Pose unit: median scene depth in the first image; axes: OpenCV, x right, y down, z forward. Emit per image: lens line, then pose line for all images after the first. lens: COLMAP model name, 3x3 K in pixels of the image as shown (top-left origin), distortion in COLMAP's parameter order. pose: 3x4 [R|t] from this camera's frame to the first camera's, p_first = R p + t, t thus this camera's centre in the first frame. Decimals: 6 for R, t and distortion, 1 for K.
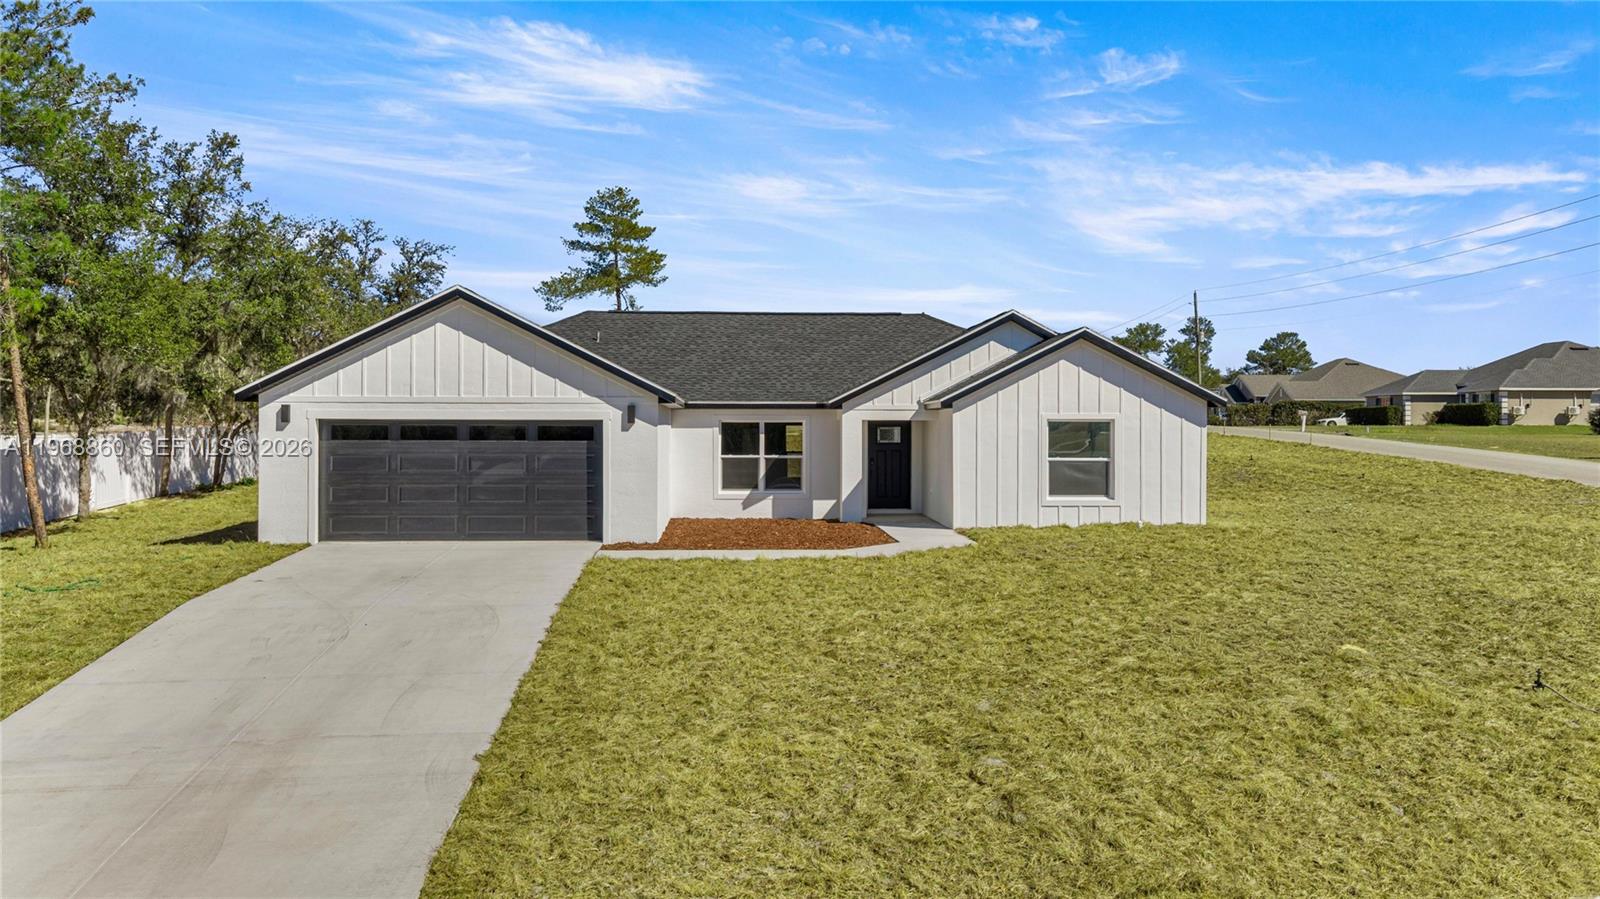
lens RADIAL K [[1327.3, 0, 800.0], [0, 1327.3, 449.5], [0, 0, 1]] dist [-0.000510, 0.000701]
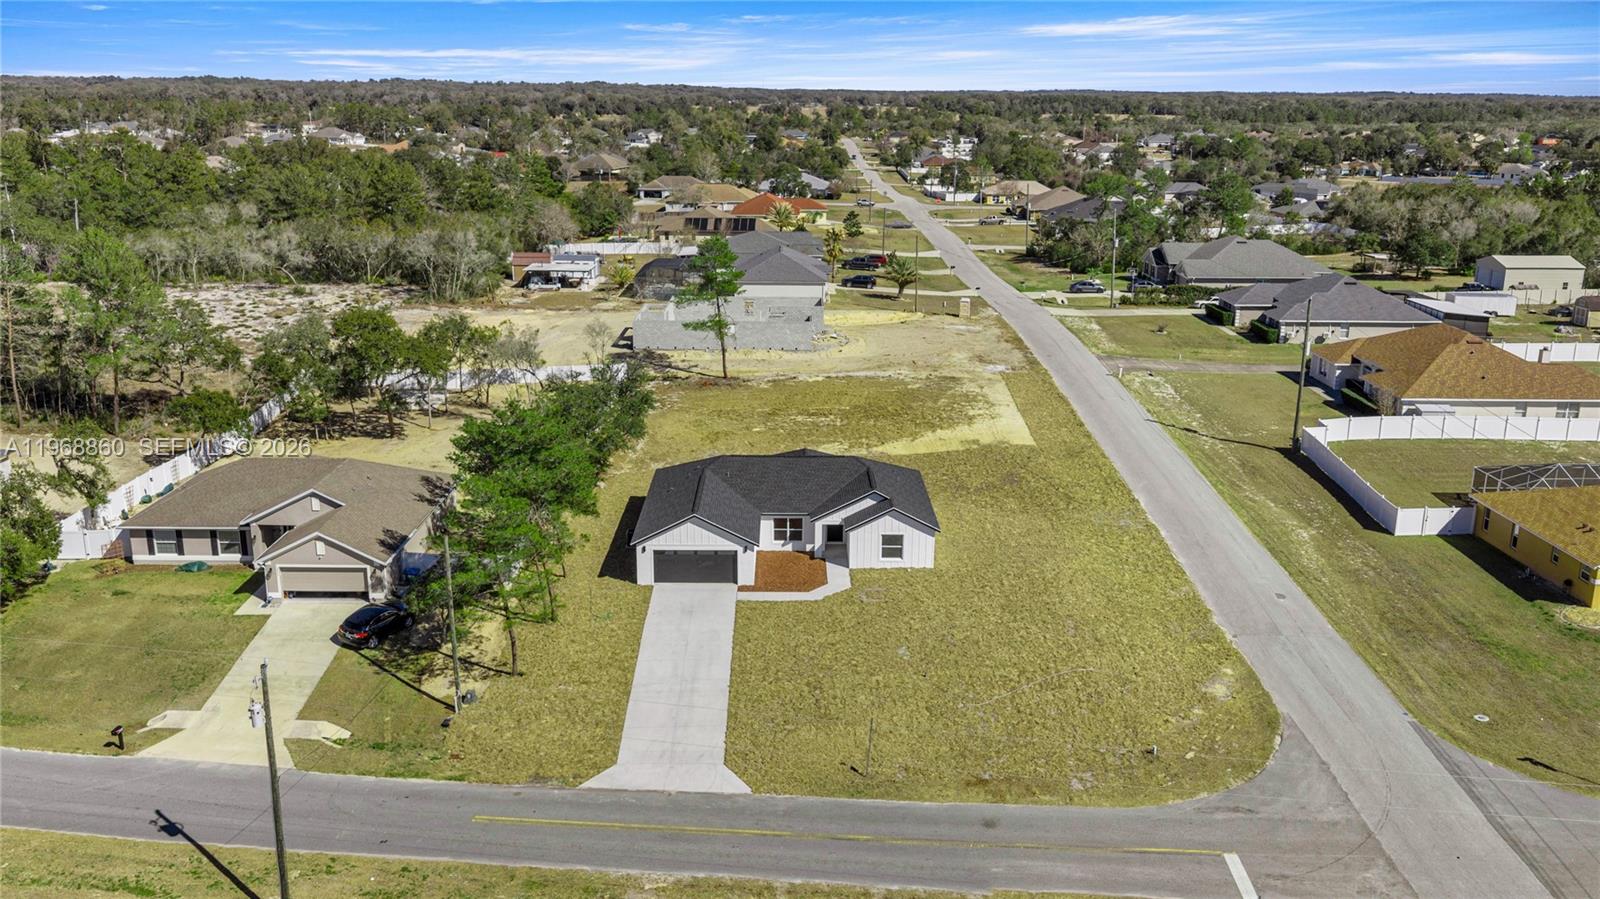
lens RADIAL K [[1328.8, 0, 804.1], [0, 1328.8, 419.2], [0, 0, 1]] dist [0.010187, 0.002667]
pose [[0.998956, 0.017400, -0.042230, 0.134187], [-0.007092, 0.972472, 0.232913, -0.981851], [0.045120, -0.232371, 0.971580, -1.889443]]
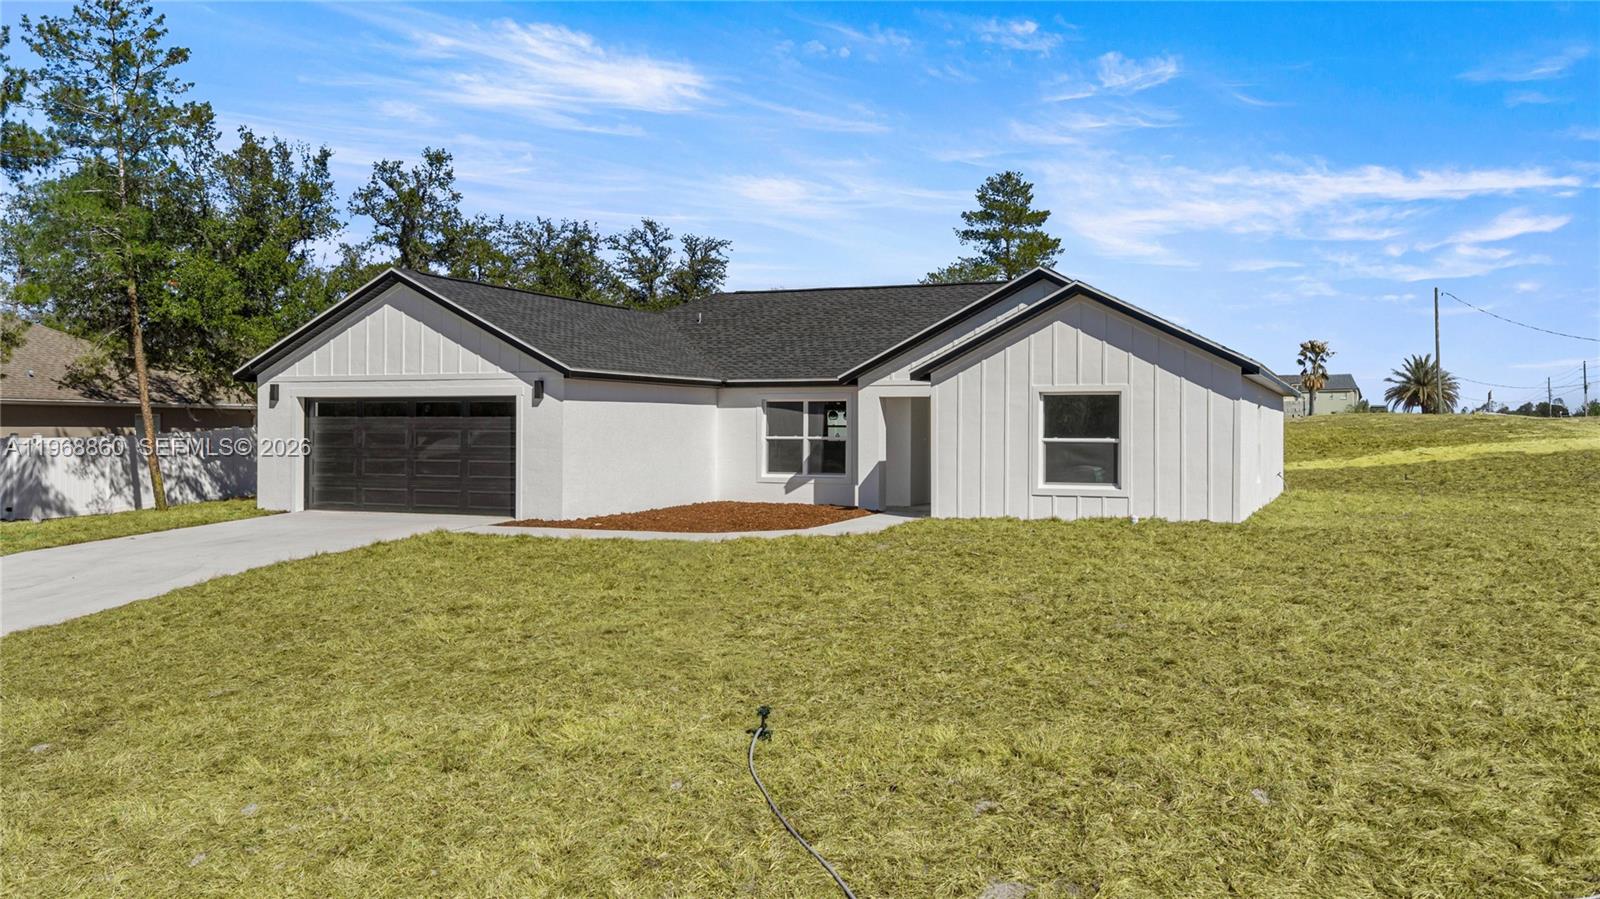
lens RADIAL K [[1328.8, 0, 804.1], [0, 1328.8, 419.2], [0, 0, 1]] dist [0.010187, 0.002667]
pose [[0.898872, -0.003129, -0.438199, 0.421101], [-0.007001, 0.999744, -0.021499, 0.013594], [0.438155, 0.022393, 0.898621, 0.174360]]
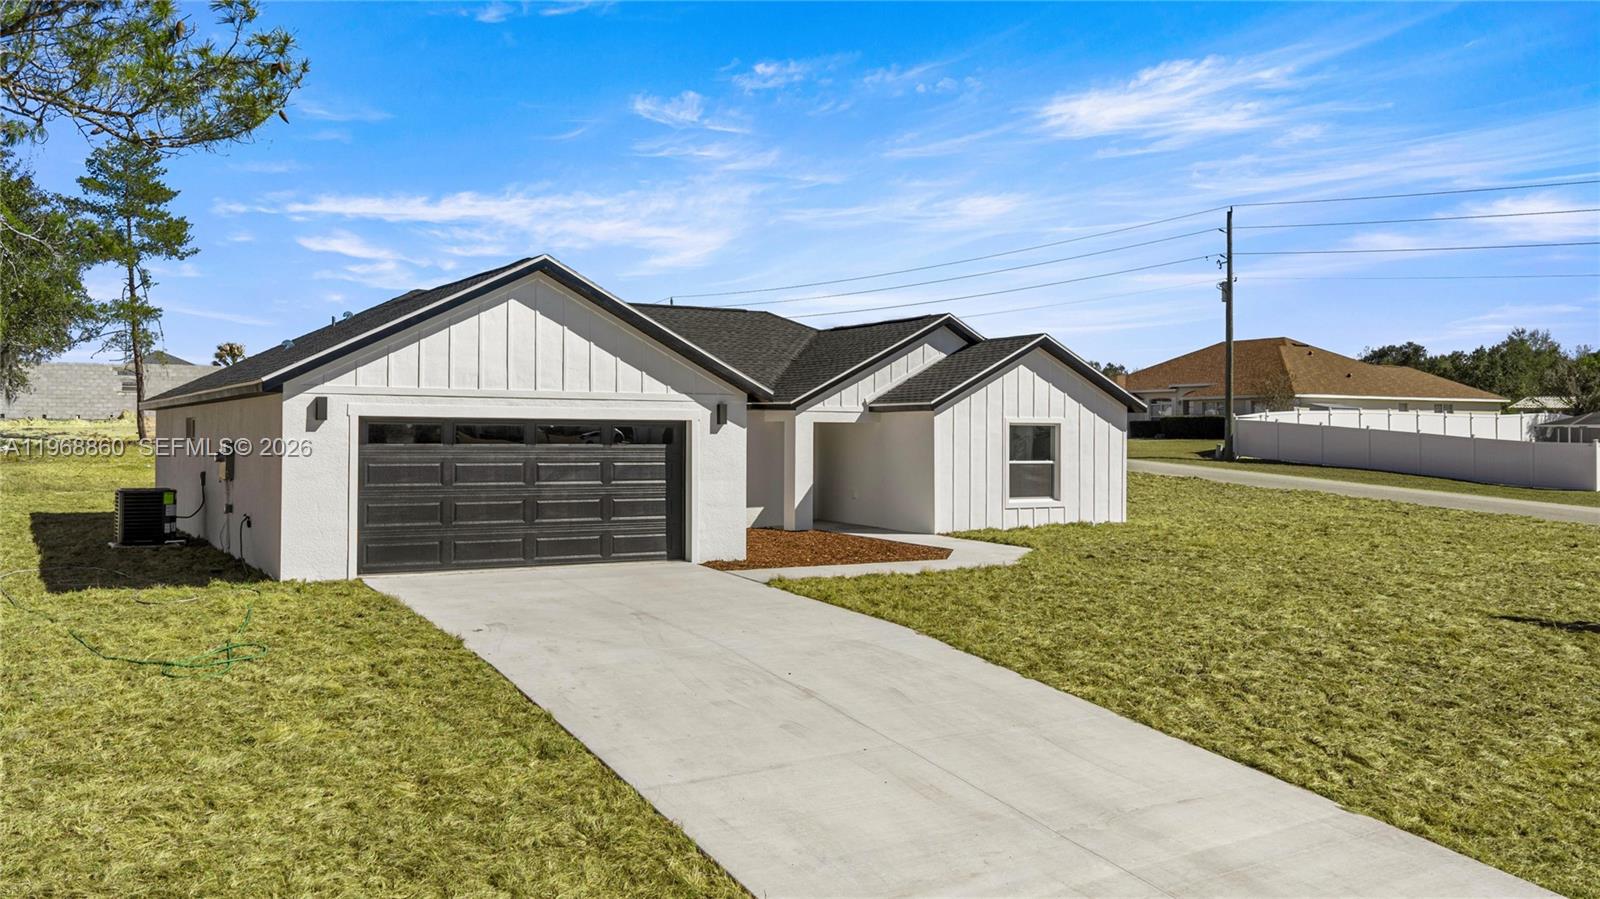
lens RADIAL K [[1327.3, 0, 800.0], [0, 1327.3, 449.5], [0, 0, 1]] dist [-0.000510, 0.000701]
pose [[0.883455, -0.001585, 0.468513, -0.431651], [0.001835, 0.999998, -0.000077, -0.002814], [-0.468513, 0.000928, 0.883456, 0.174702]]
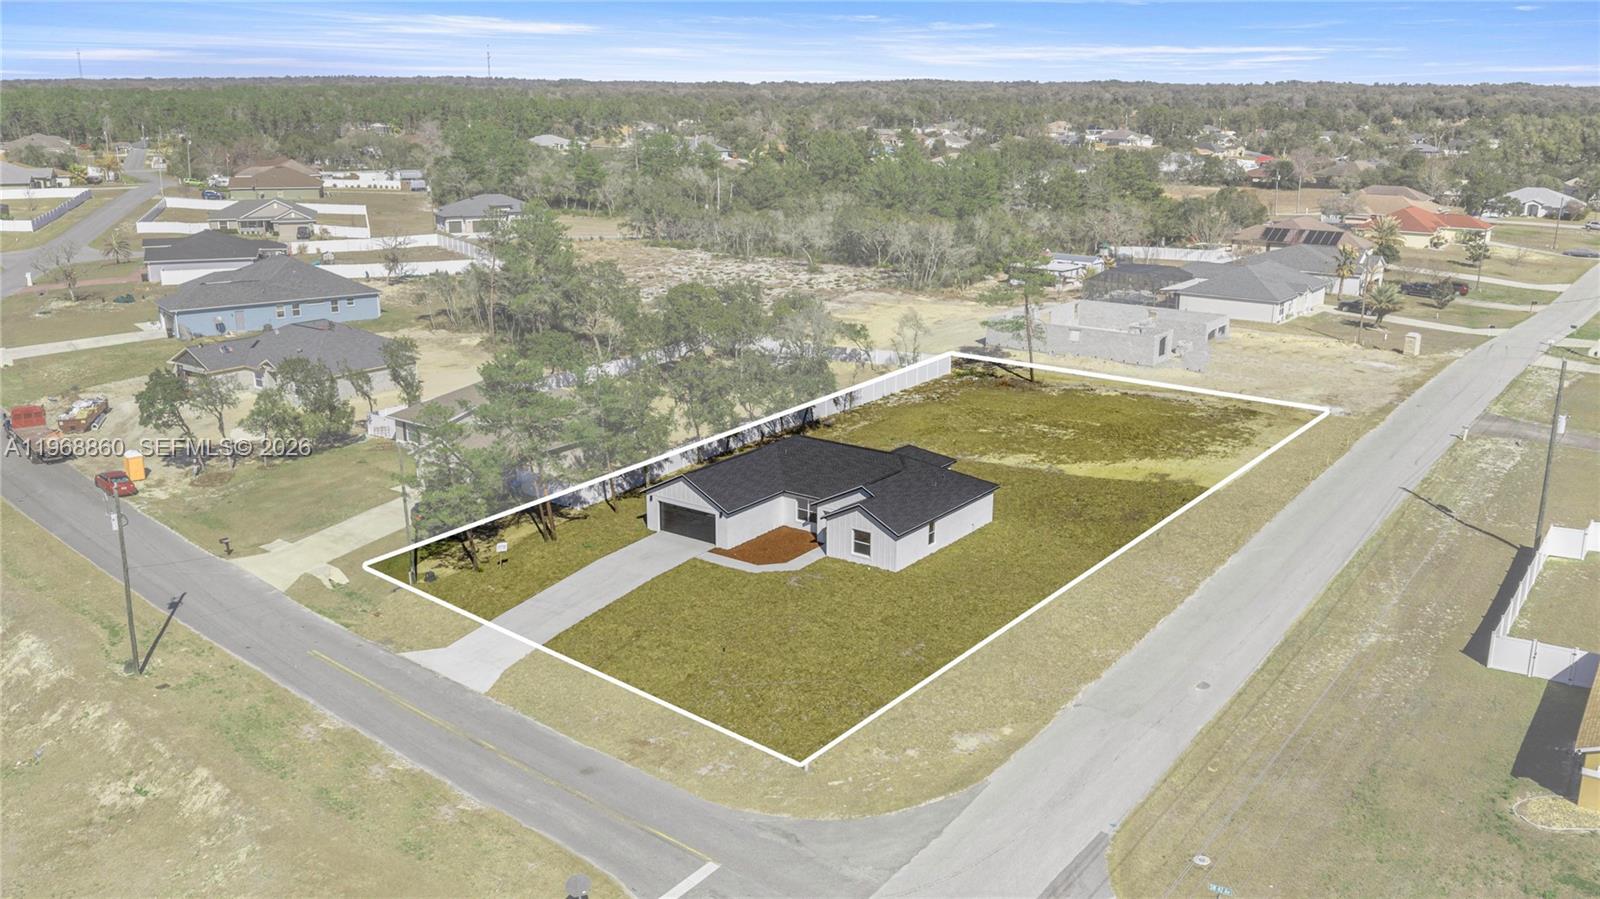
lens RADIAL K [[1327.3, 0, 800.0], [0, 1327.3, 449.5], [0, 0, 1]] dist [-0.000510, 0.000701]
pose [[0.770229, 0.169171, -0.614921, 1.942298], [-0.007410, 0.966487, 0.256608, -0.981839], [0.637724, -0.193091, 0.745670, -1.323040]]
